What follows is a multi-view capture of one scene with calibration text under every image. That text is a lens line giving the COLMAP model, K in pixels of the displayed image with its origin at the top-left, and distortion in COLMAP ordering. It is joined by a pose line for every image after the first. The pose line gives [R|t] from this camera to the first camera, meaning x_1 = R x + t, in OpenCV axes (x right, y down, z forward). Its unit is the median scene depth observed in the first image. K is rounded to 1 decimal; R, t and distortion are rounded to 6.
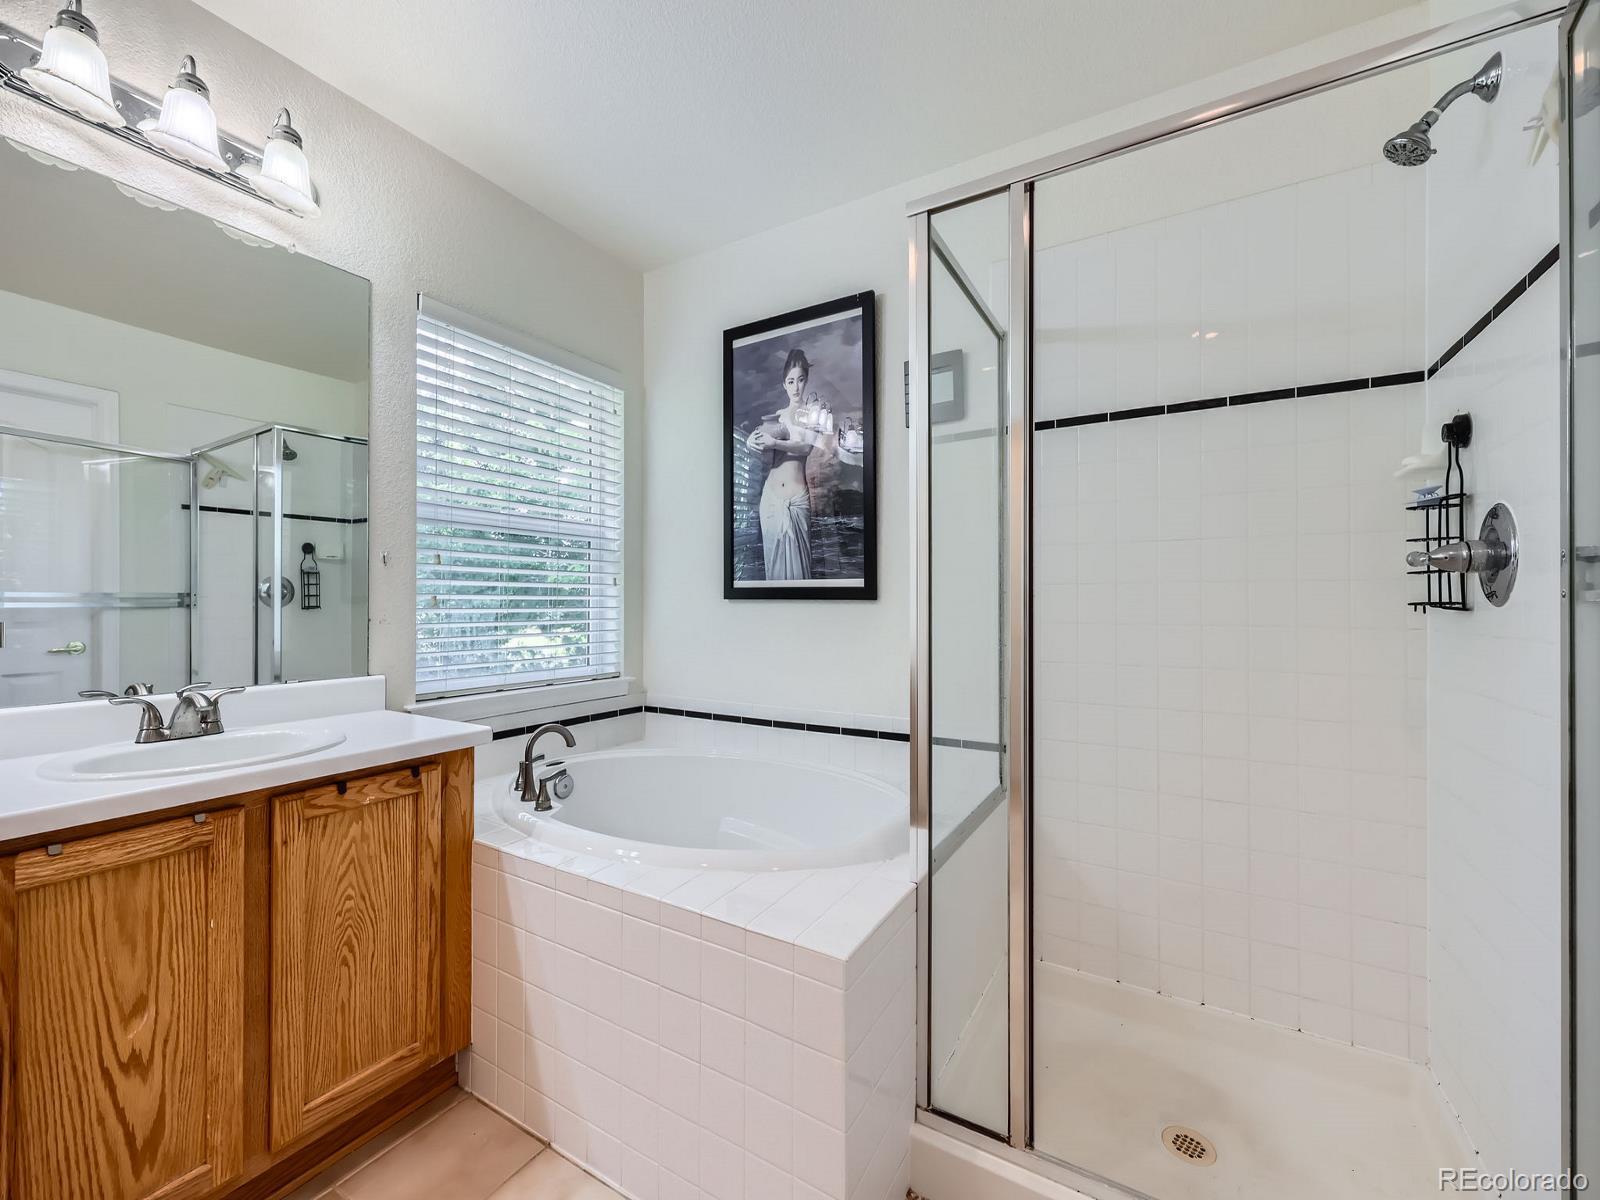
lens RADIAL K [[660.6, 0, 800.0], [0, 660.6, 600.0], [0, 0, 1]] dist [0.001270, 0.000256]
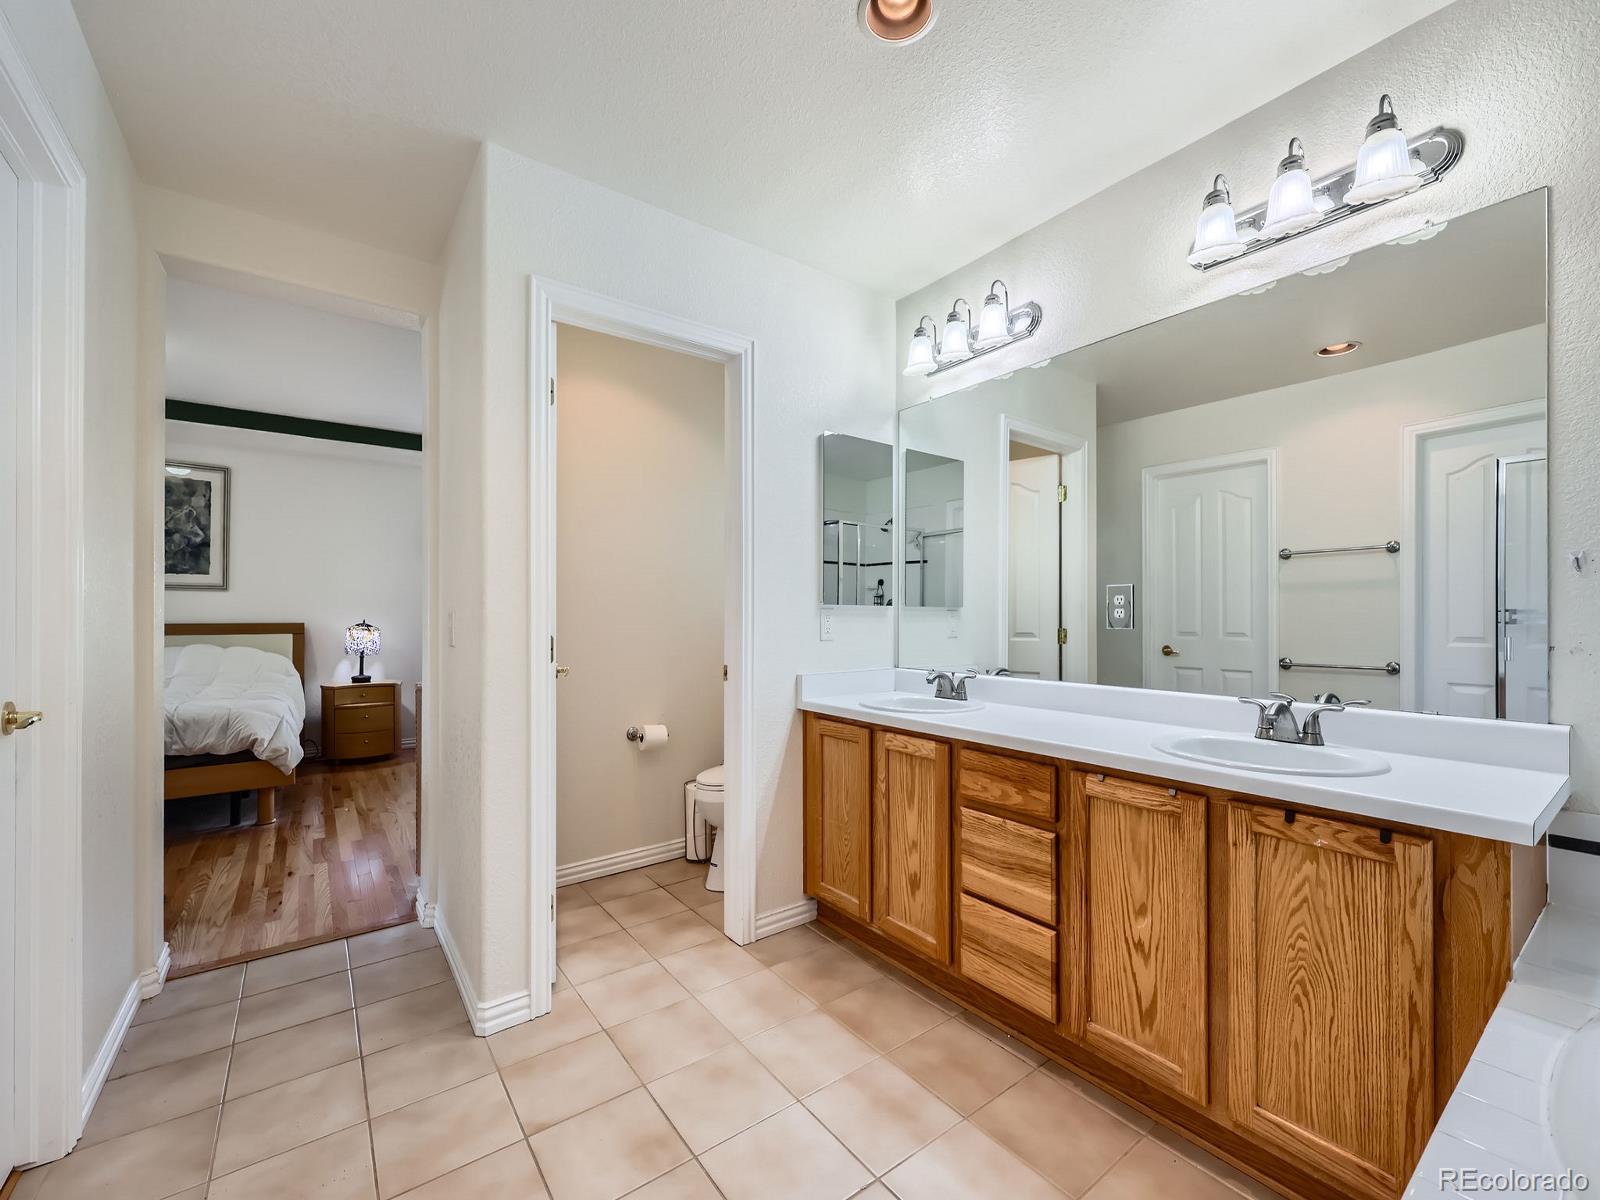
lens RADIAL K [[651.5, 0, 807.4], [0, 651.5, 615.9], [0, 0, 1]] dist [-0.000935, -0.000128]
pose [[-0.382368, -0.001658, -0.924009, 0.452369], [0.005899, 0.999974, -0.004235, -0.009656], [0.923991, -0.007070, -0.382348, 0.706900]]
